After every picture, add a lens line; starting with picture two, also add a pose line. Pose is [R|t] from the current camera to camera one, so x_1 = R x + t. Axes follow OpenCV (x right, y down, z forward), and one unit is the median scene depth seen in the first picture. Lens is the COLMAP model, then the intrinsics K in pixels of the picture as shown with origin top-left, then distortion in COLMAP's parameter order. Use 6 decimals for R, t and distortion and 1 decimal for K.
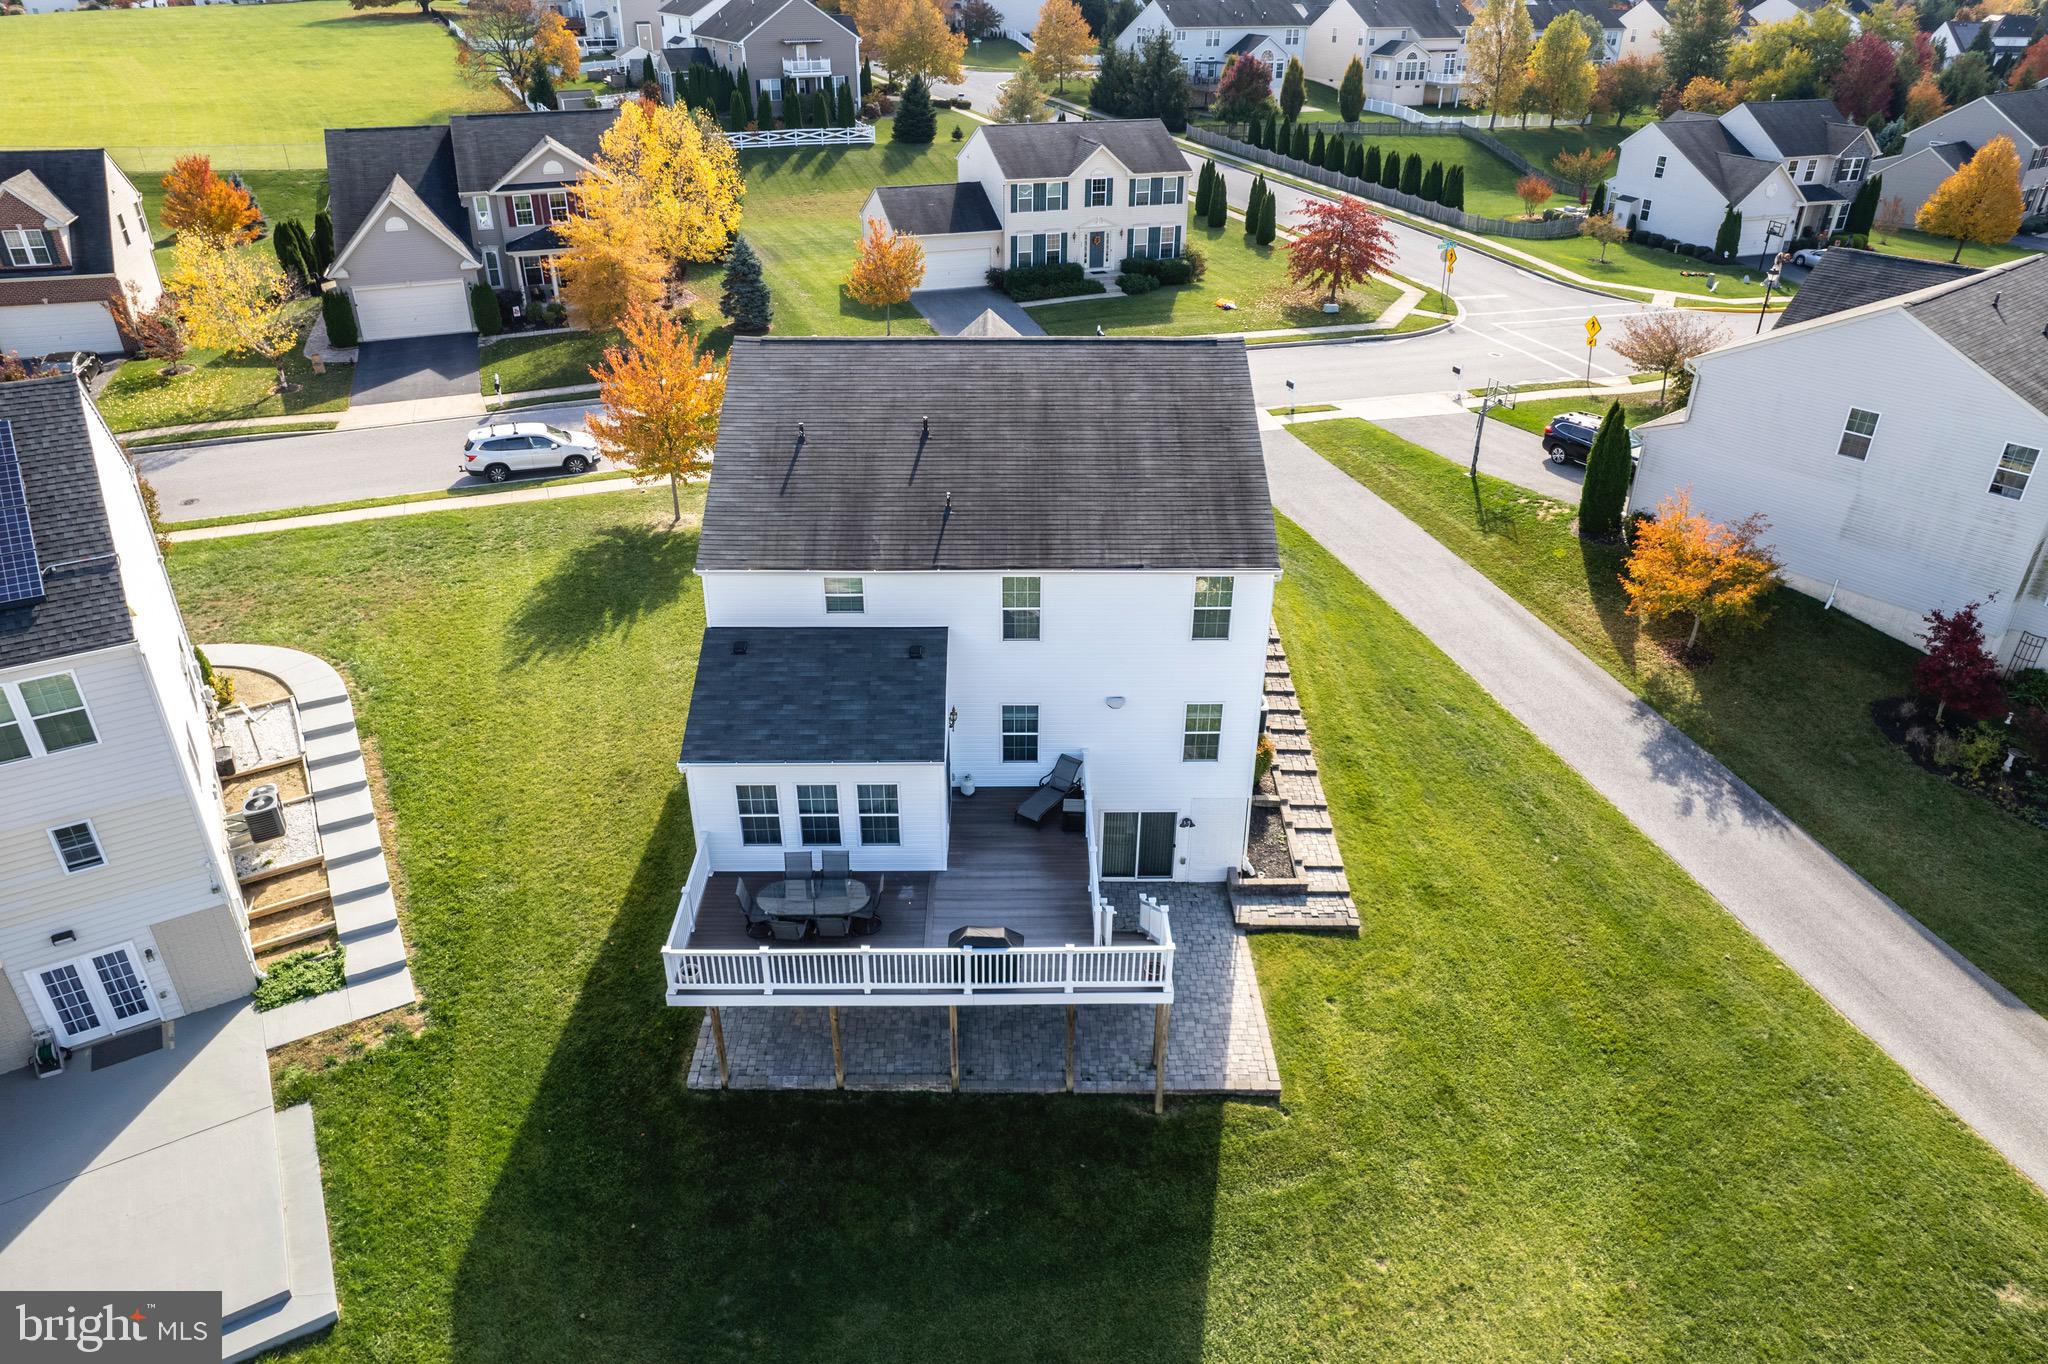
lens RADIAL K [[1335.3, 0, 1033.3], [0, 1335.3, 676.0], [0, 0, 1]] dist [-0.072971, 0.062982]
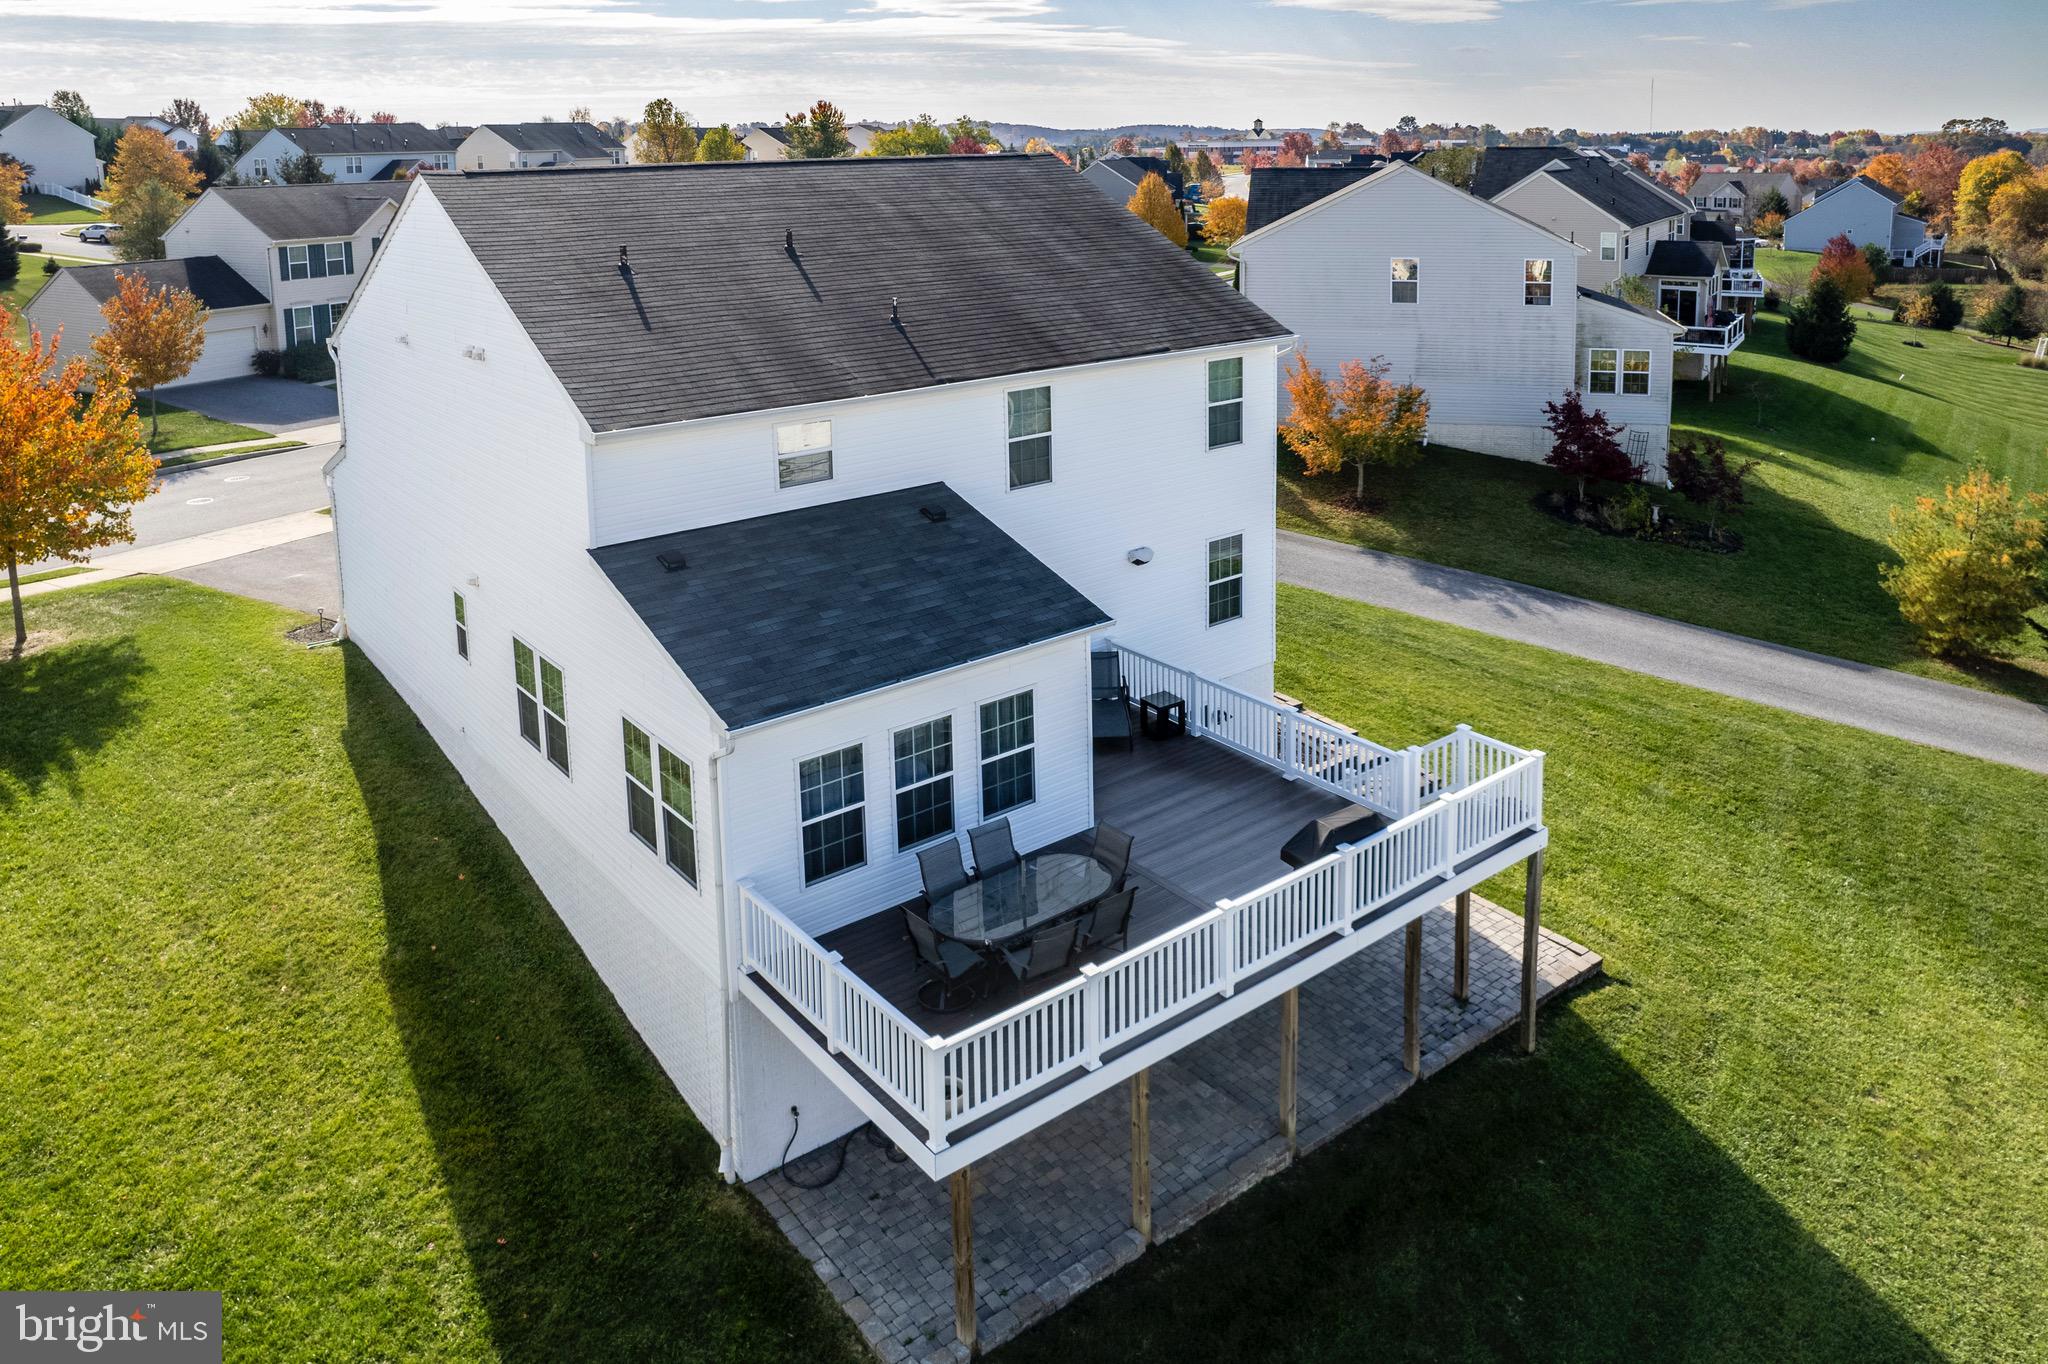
lens RADIAL K [[1413.2, 0, 1019.0], [0, 1413.2, 323.4], [0, 0, 1]] dist [-0.034717, 0.004377]
pose [[0.802056, -0.091507, 0.590197, -0.428851], [0.302858, 0.914032, -0.269856, 0.090080], [-0.514765, 0.395186, 0.760819, 0.388839]]
